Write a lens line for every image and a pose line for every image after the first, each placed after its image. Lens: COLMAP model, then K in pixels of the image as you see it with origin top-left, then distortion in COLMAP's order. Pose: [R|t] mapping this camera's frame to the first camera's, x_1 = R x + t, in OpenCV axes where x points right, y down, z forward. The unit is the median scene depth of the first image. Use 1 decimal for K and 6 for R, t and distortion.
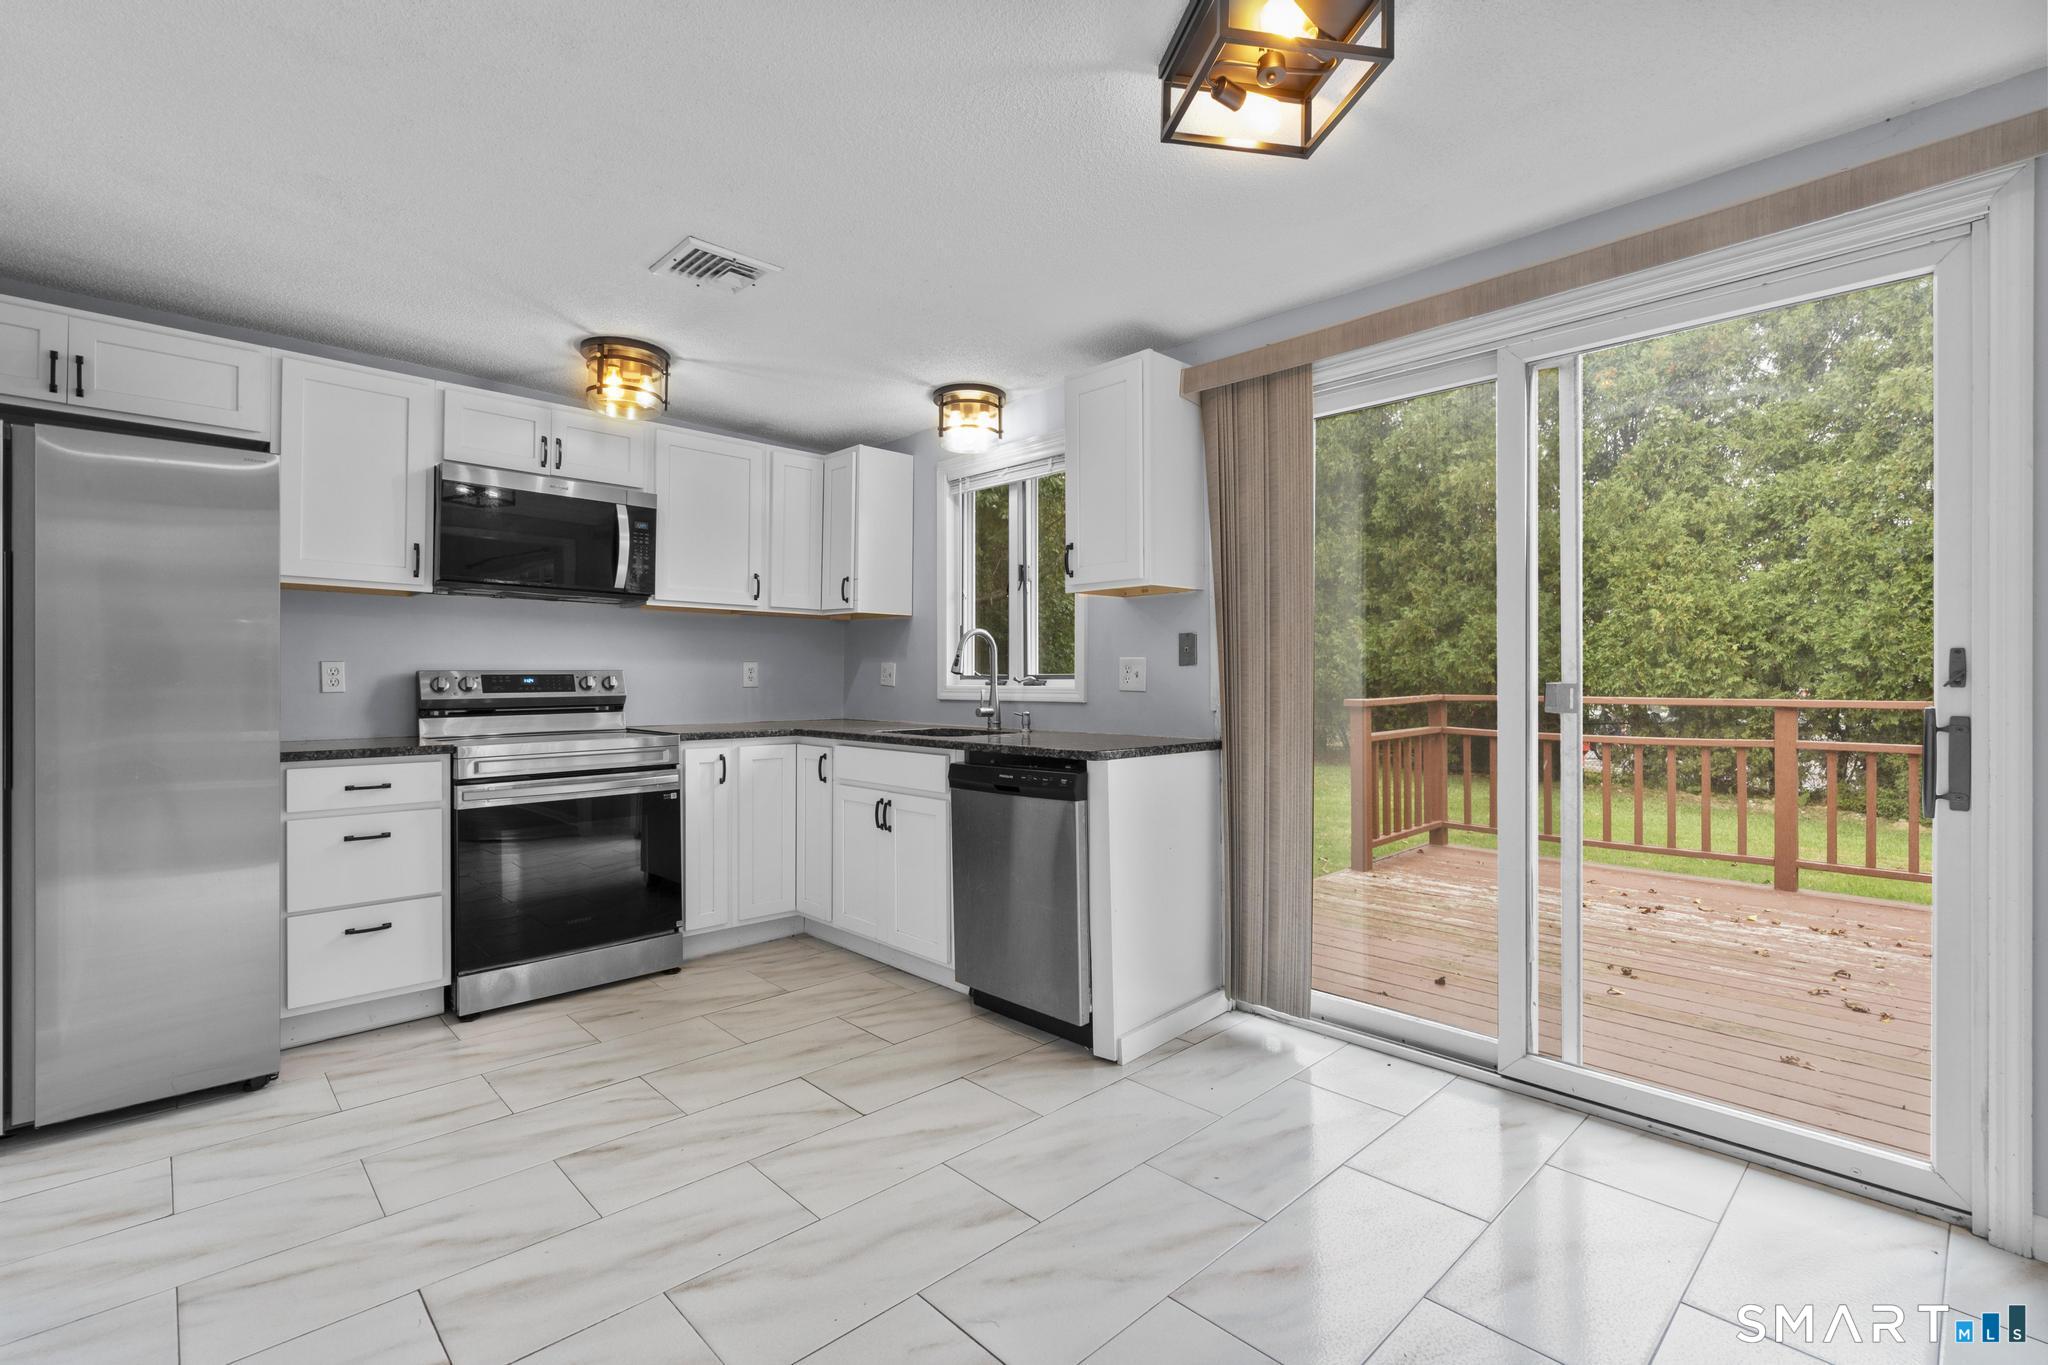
lens RADIAL K [[921.6, 0, 1027.3], [0, 921.6, 678.8], [0, 0, 1]] dist [-0.003572, 0.001908]
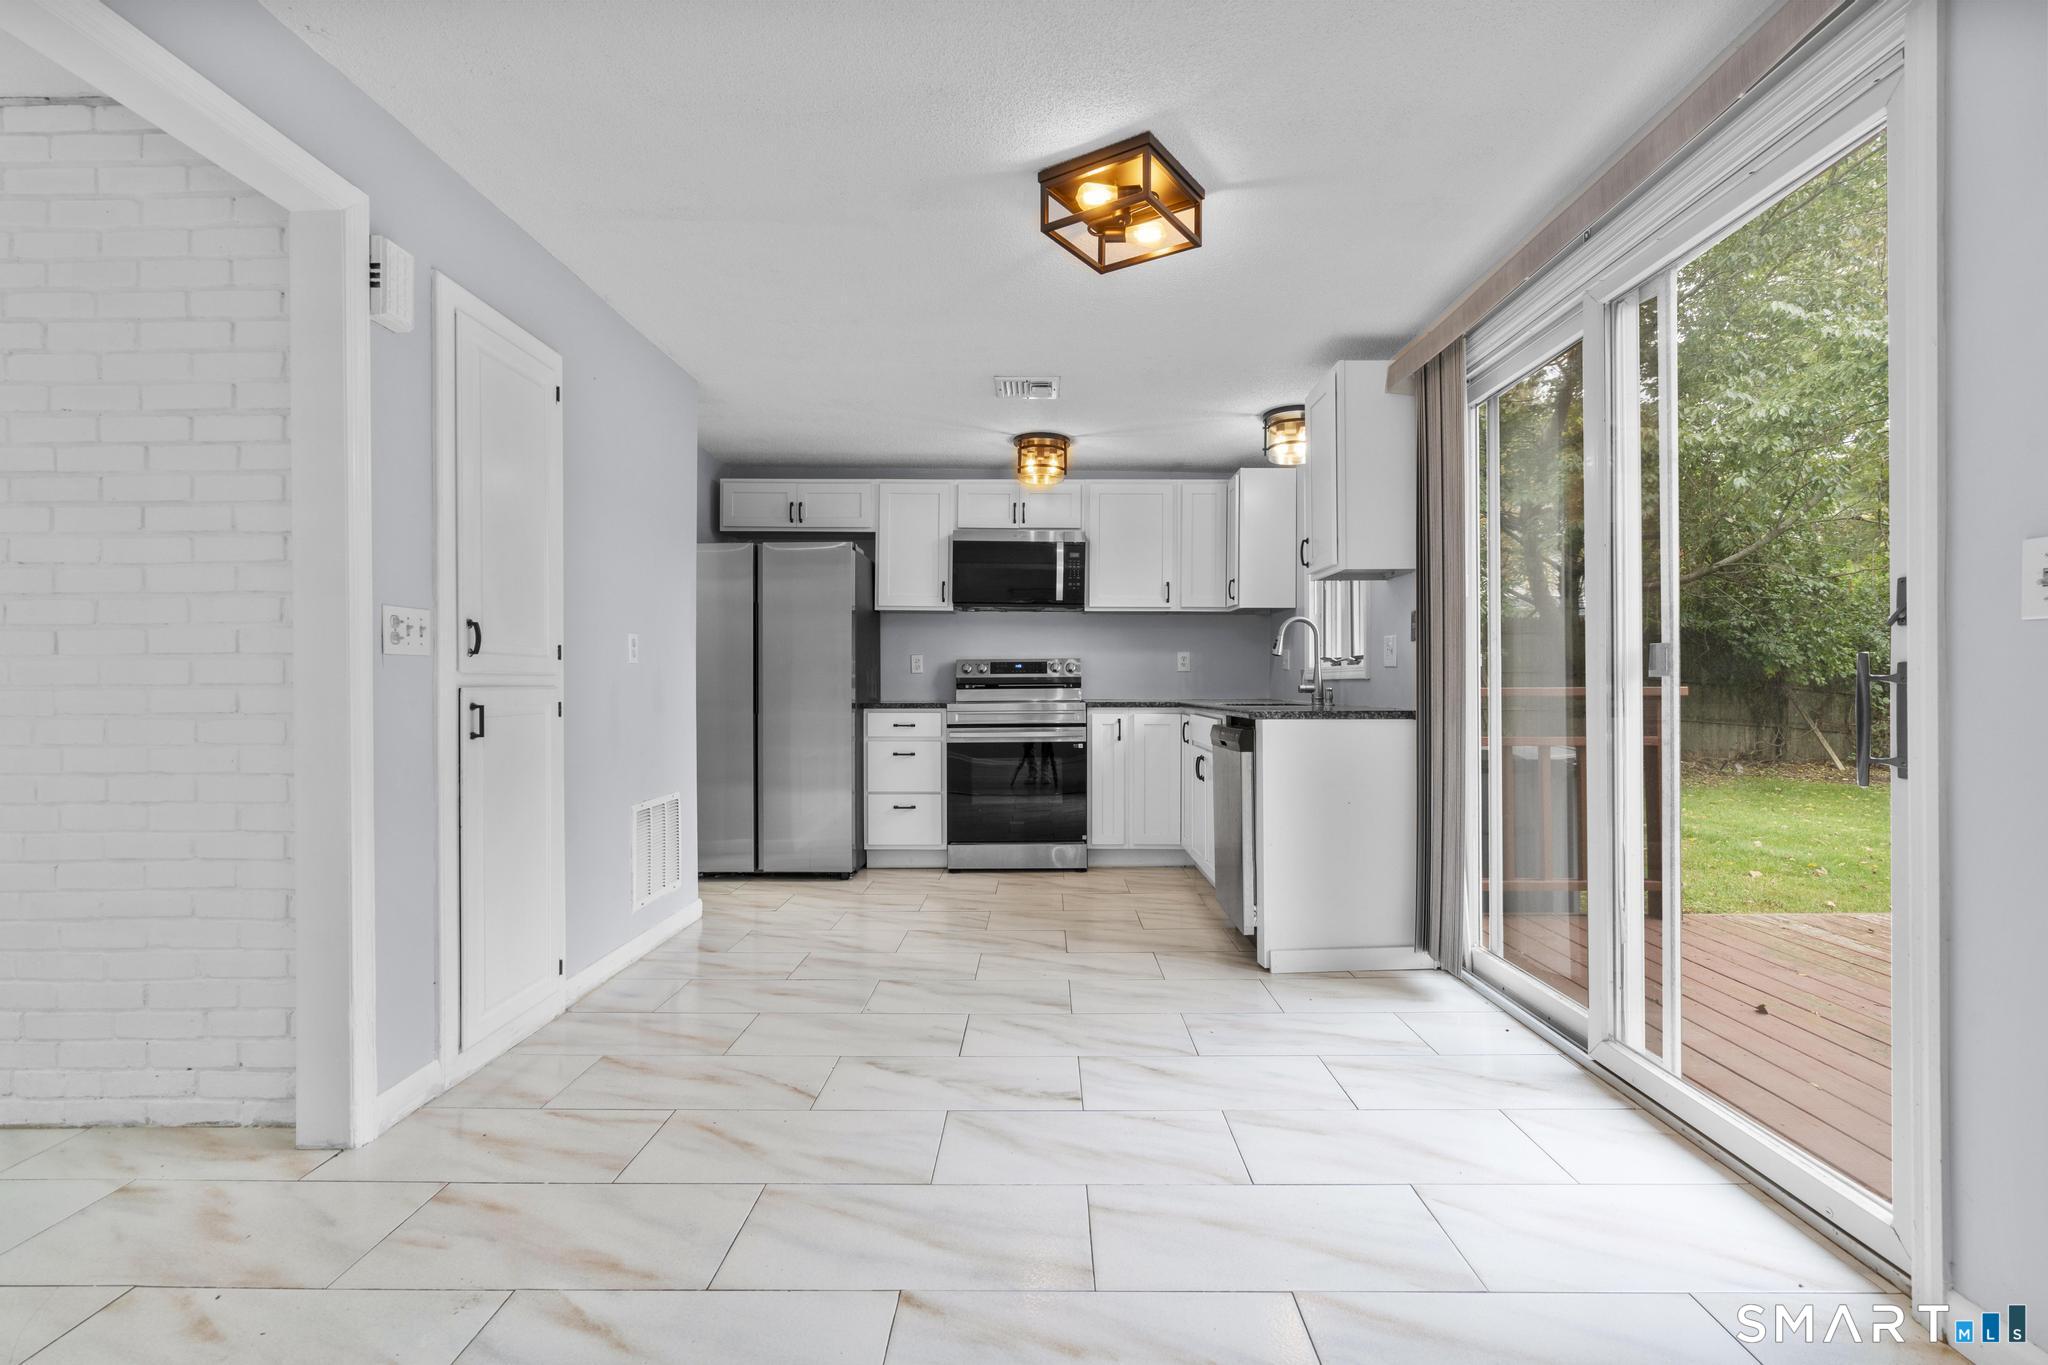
lens RADIAL K [[921.6, 0, 1033.1], [0, 921.6, 680.3], [0, 0, 1]] dist [-0.003572, 0.001908]
pose [[0.715517, -0.002767, -0.698590, 0.506212], [0.000678, 0.999994, -0.003266, 0.029284], [0.698595, 0.001863, 0.715515, -0.054075]]
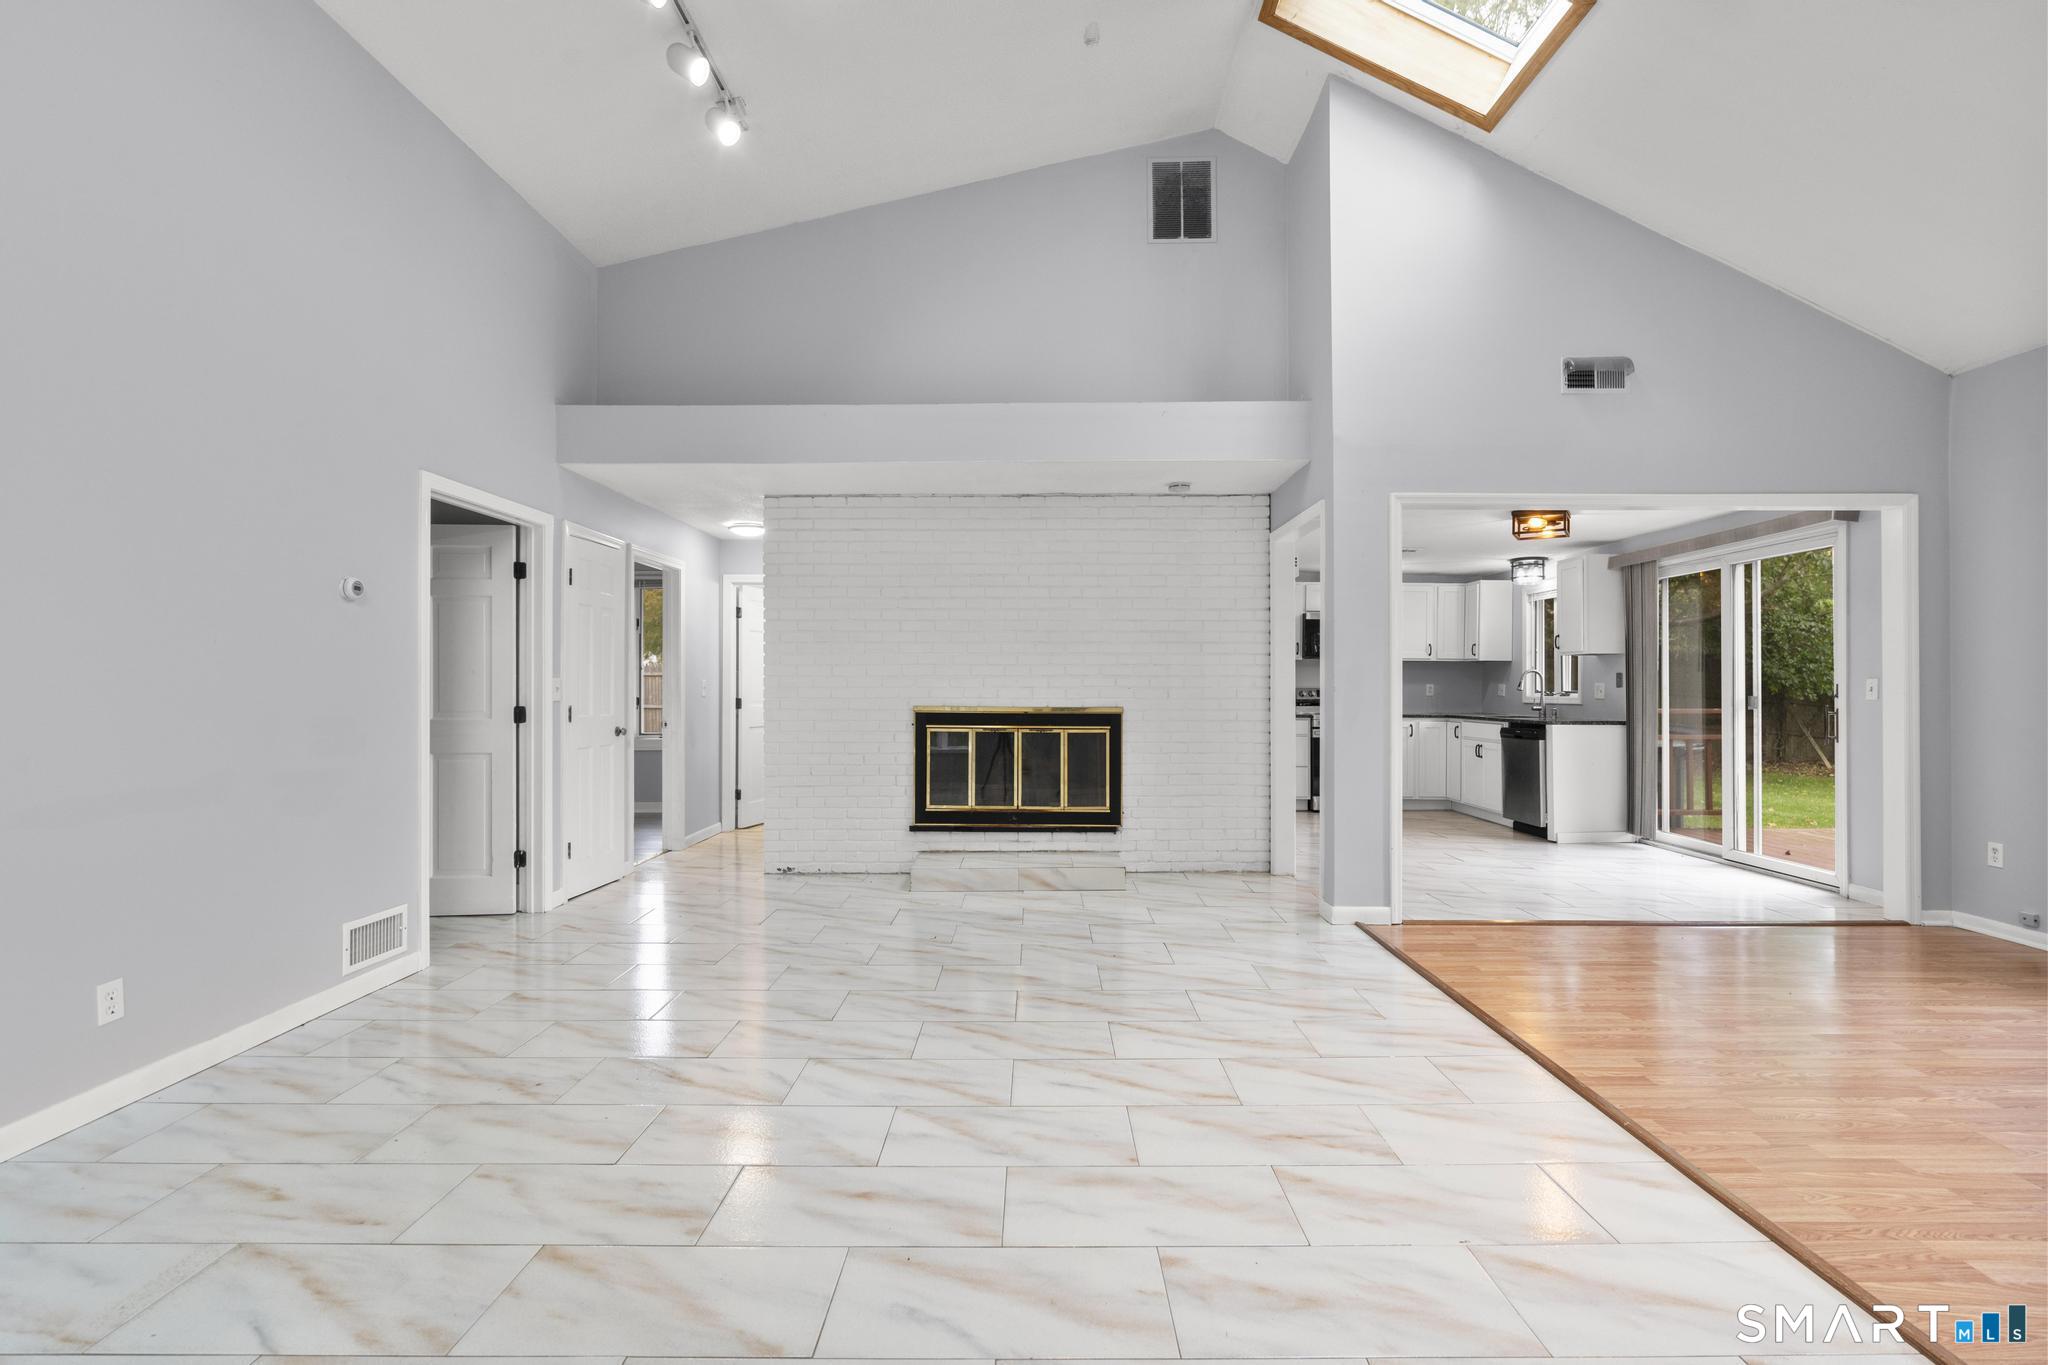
lens RADIAL K [[921.6, 0, 1028.4], [0, 921.6, 680.1], [0, 0, 1]] dist [-0.003572, 0.001908]
pose [[0.717107, -0.002852, -0.696957, 0.587838], [-0.004800, 0.999948, -0.009030, -0.004297], [0.696946, 0.009821, 0.717056, -1.325510]]
